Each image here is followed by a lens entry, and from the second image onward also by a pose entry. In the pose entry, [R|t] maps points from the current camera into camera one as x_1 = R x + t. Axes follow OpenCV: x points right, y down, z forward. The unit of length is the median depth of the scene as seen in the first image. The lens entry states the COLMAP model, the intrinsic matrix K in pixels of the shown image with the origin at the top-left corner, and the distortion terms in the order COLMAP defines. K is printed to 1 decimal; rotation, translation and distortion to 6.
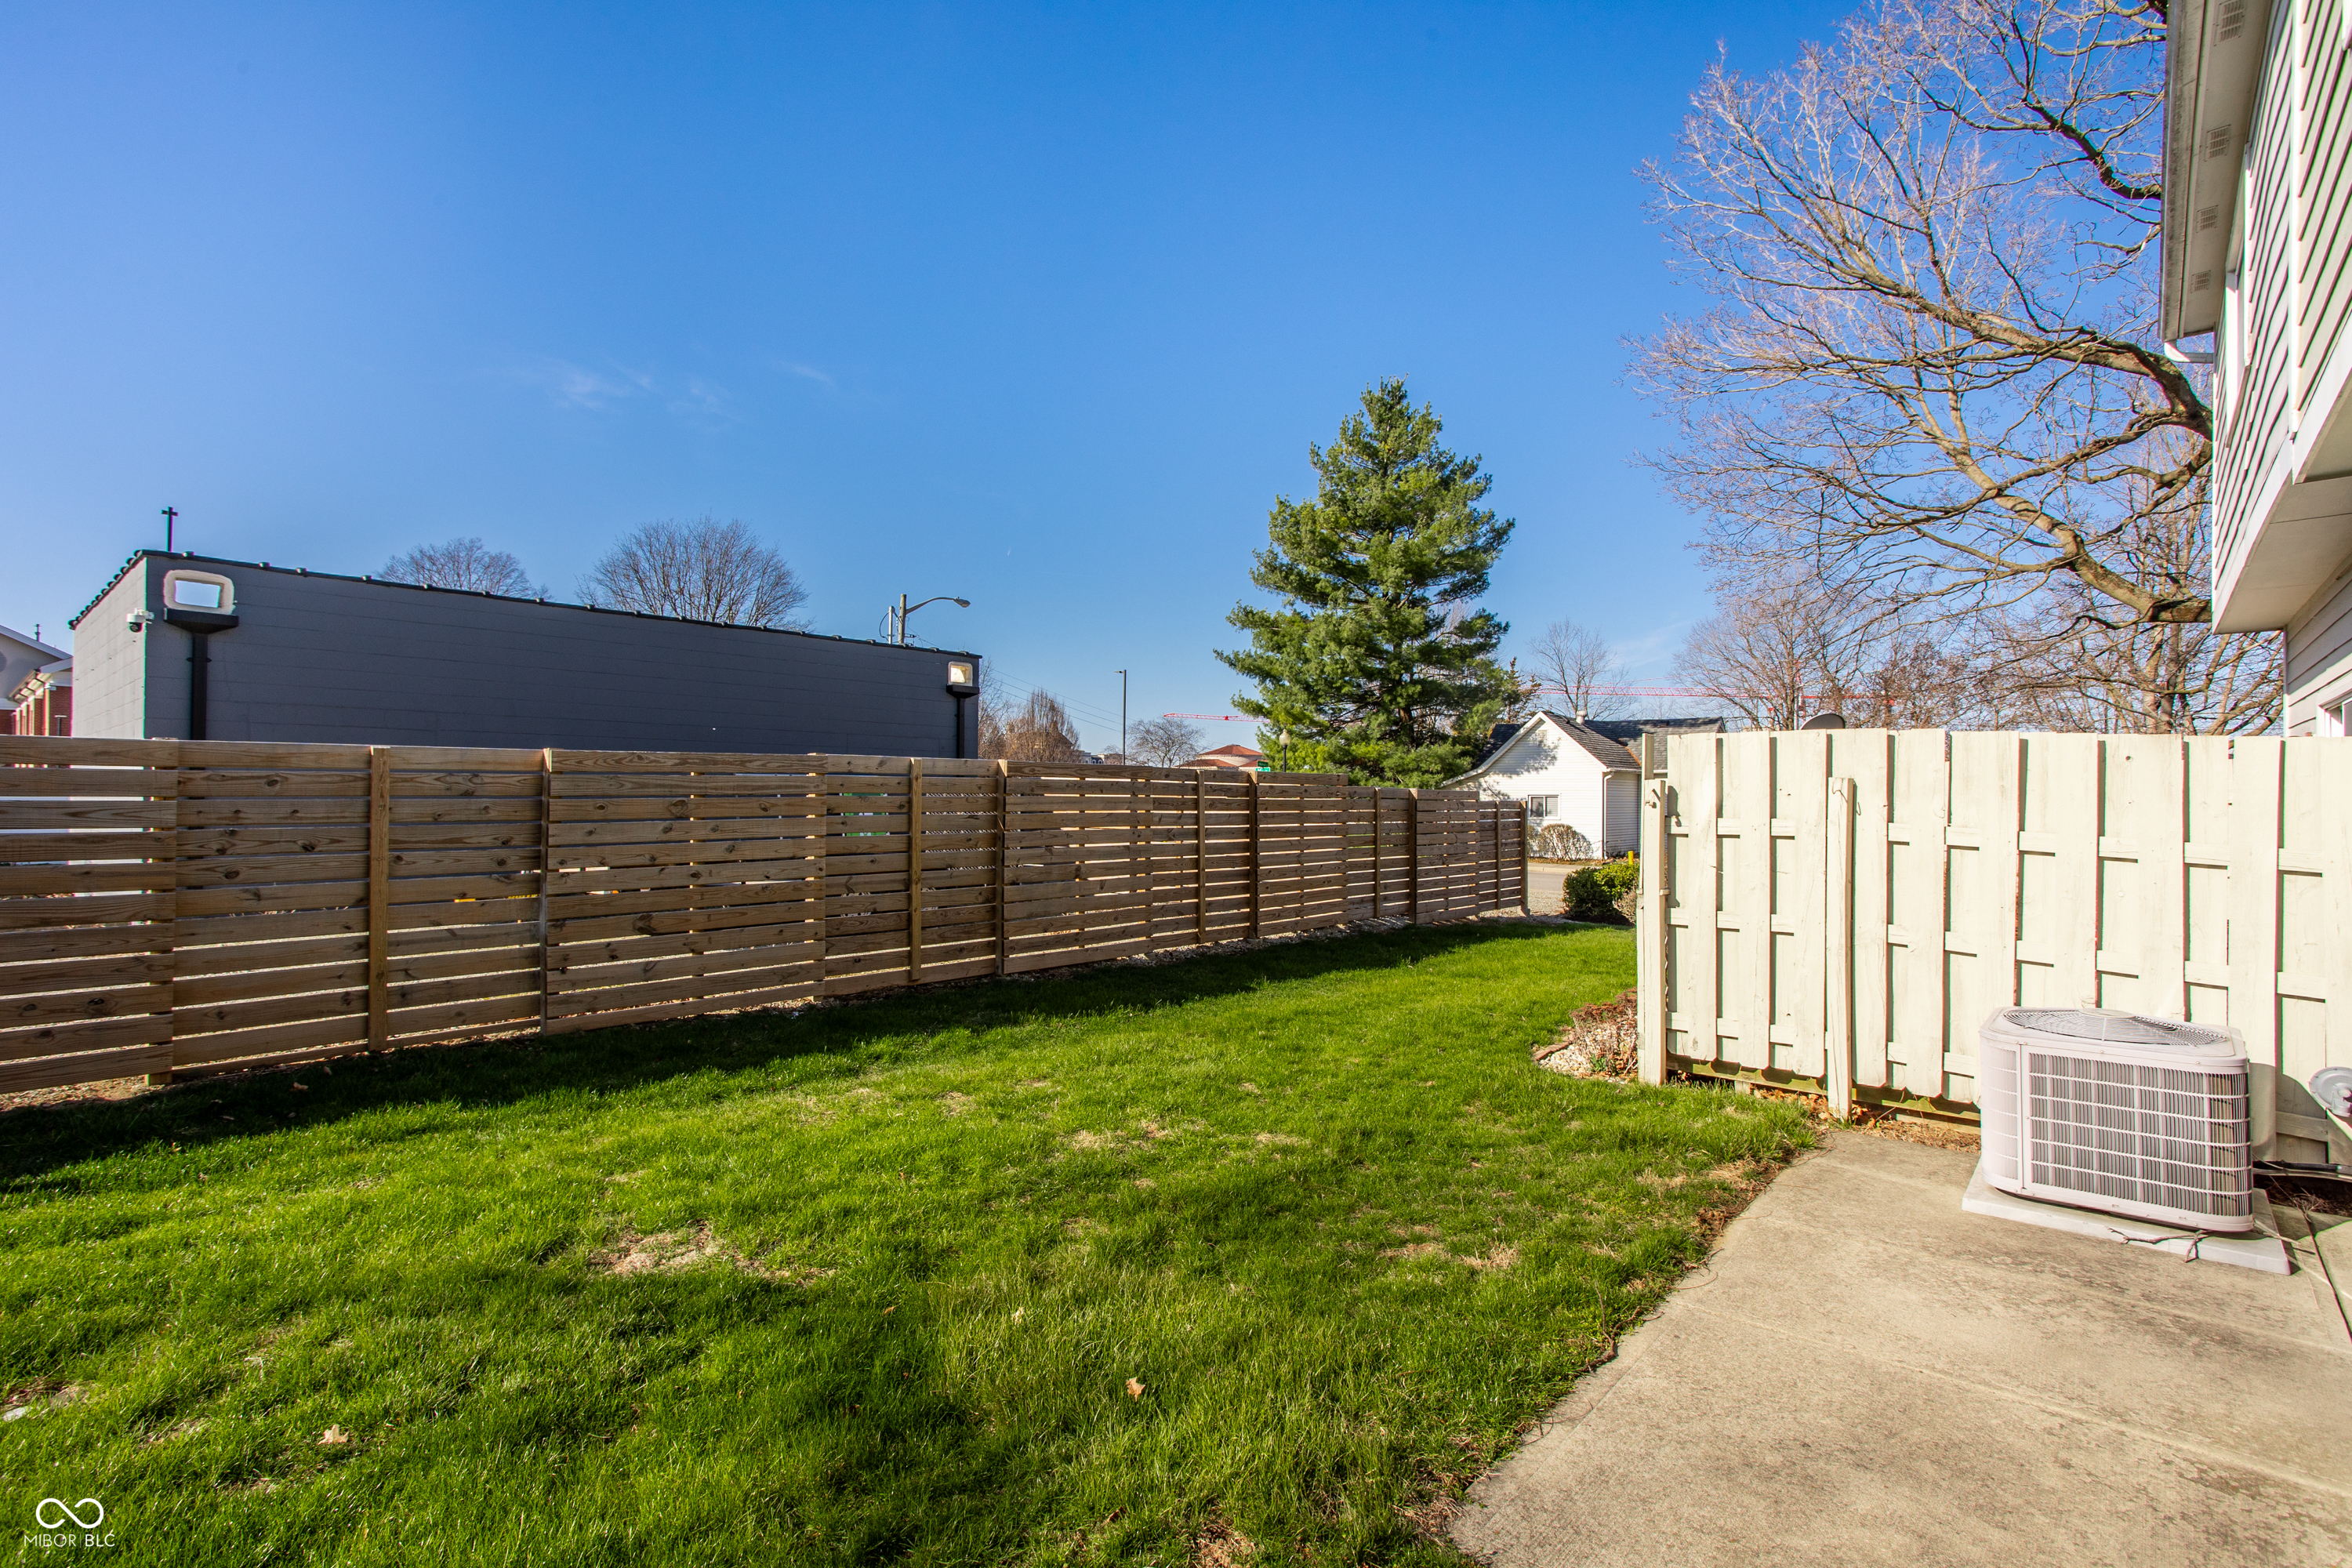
lens RADIAL K [[1139.3, 0, 1156.6], [0, 1139.3, 776.9], [0, 0, 1]] dist [-0.067825, 0.041565]
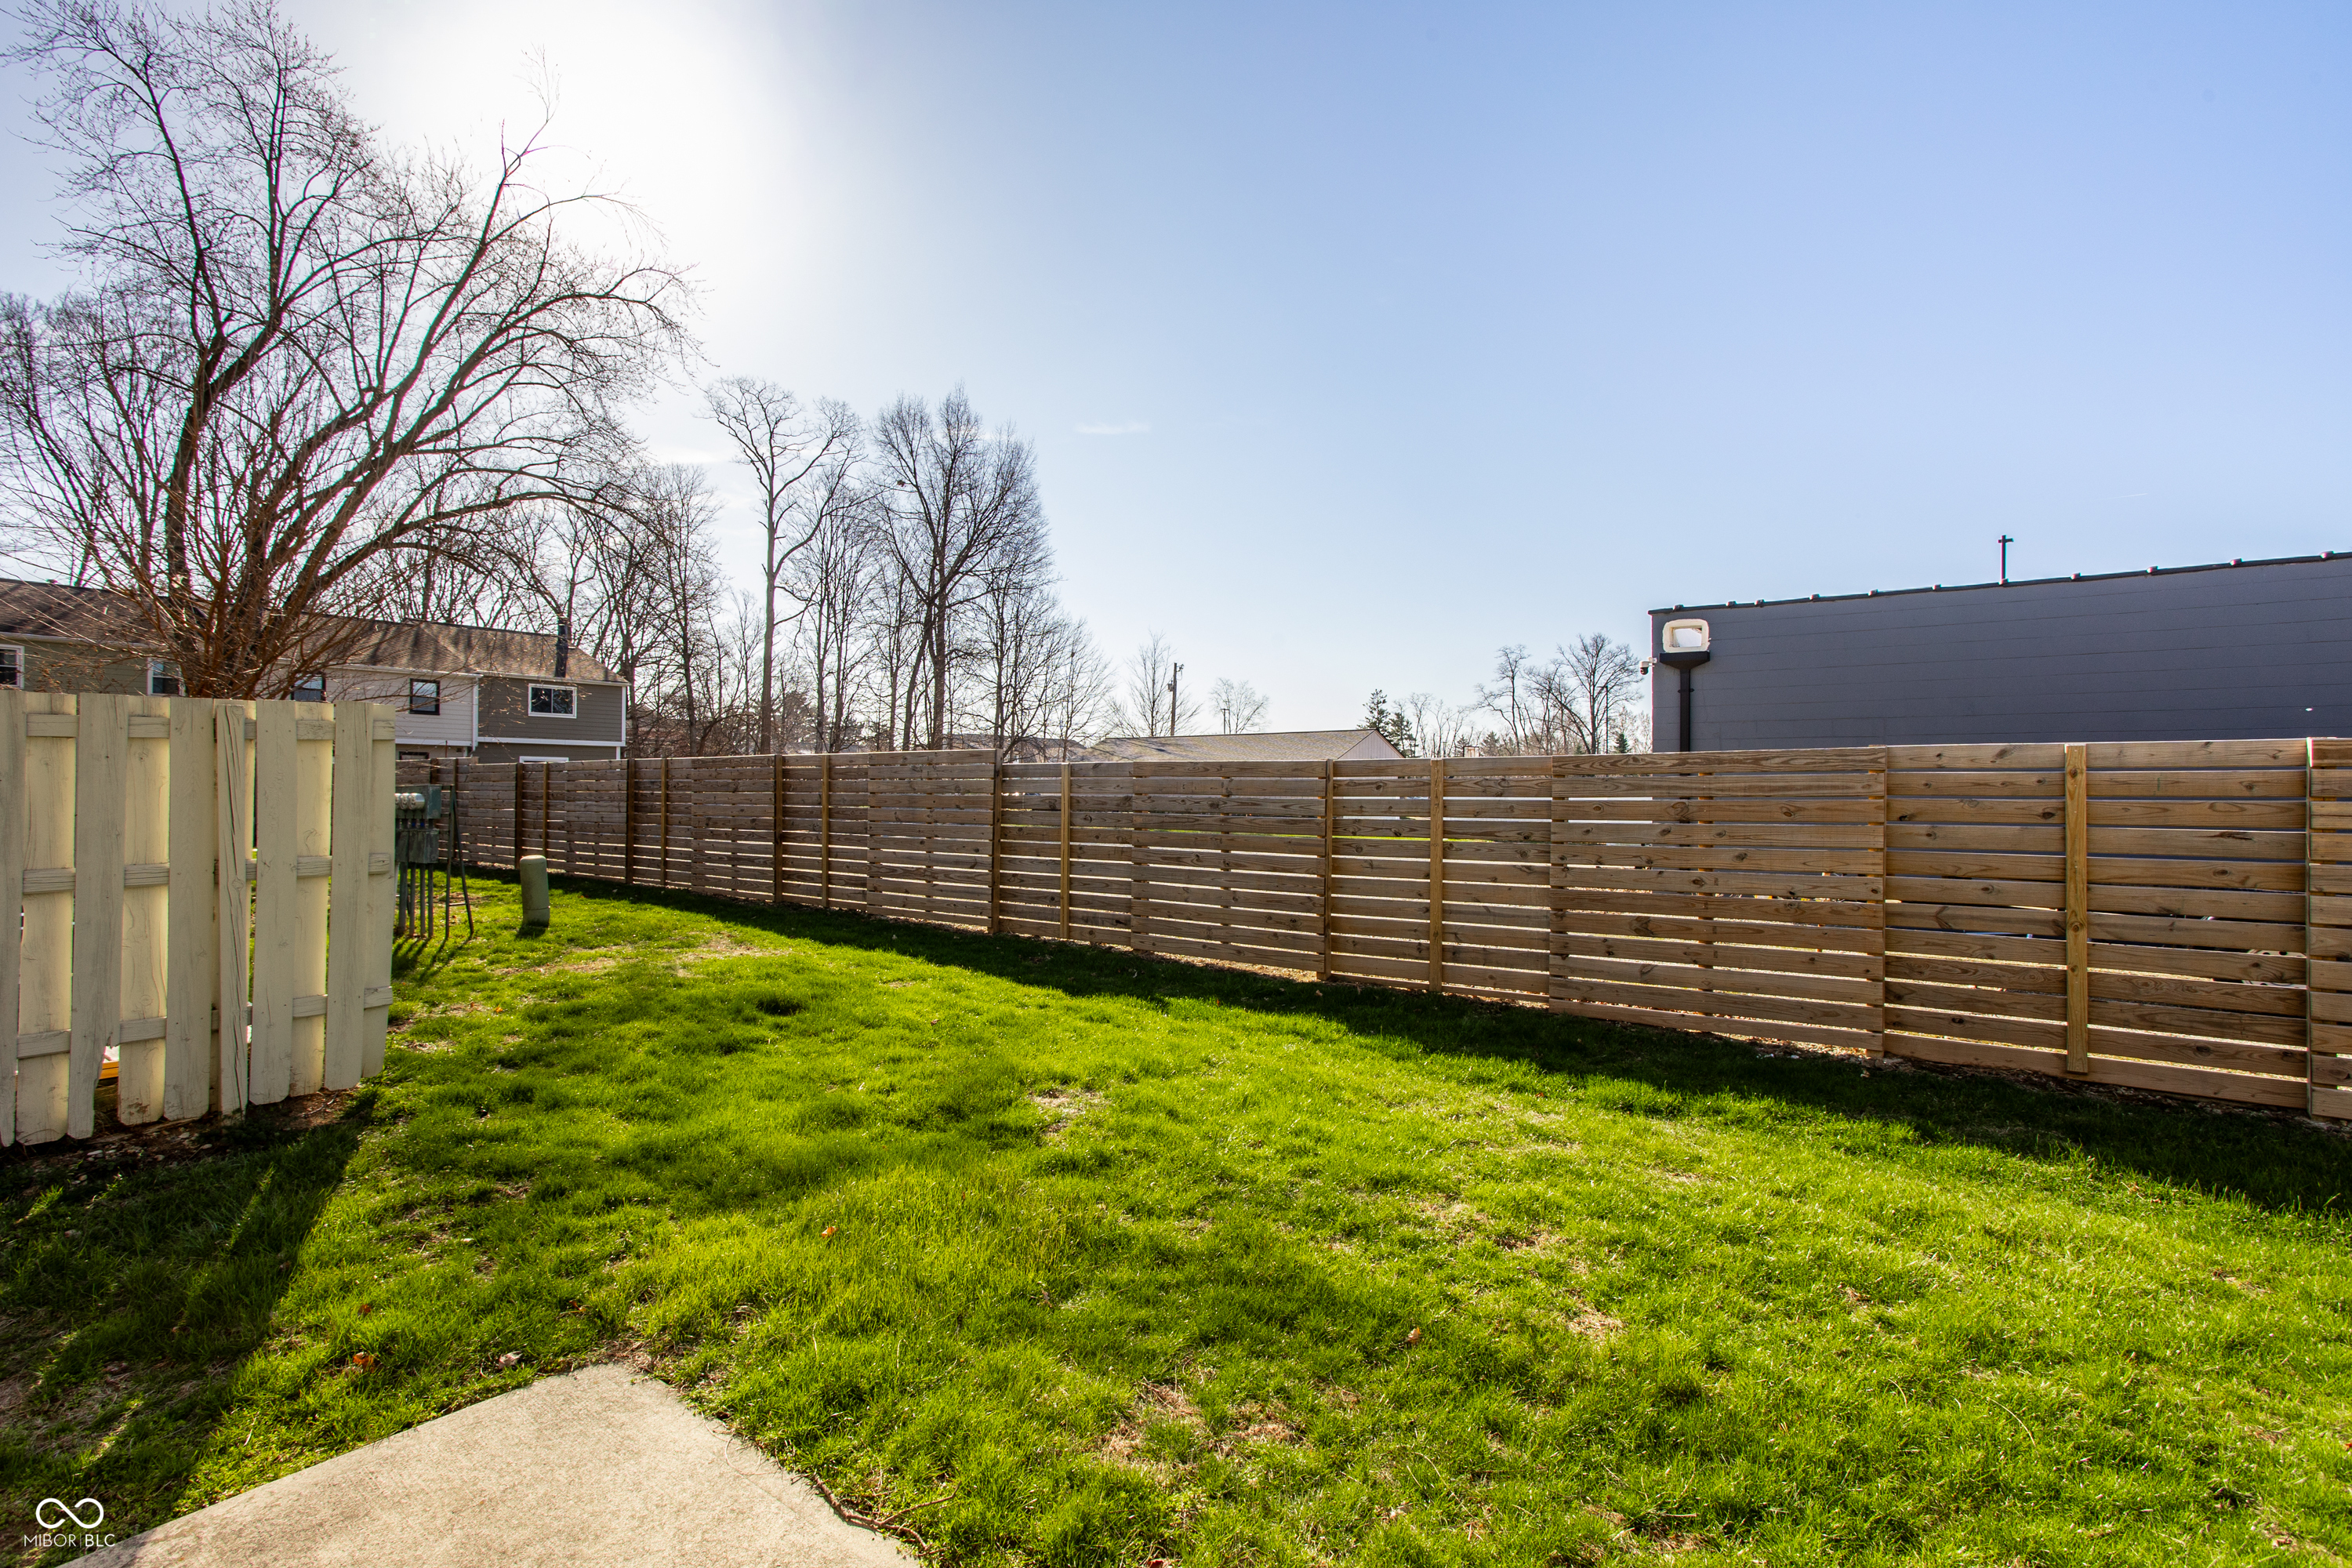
lens RADIAL K [[1139.3, 0, 1156.6], [0, 1139.3, 776.9], [0, 0, 1]] dist [-0.067825, 0.041565]
pose [[0.041819, -0.019600, -0.998933, 0.504421], [0.007143, 0.999788, -0.019317, 0.014351], [0.999100, -0.006327, 0.041950, 0.504626]]
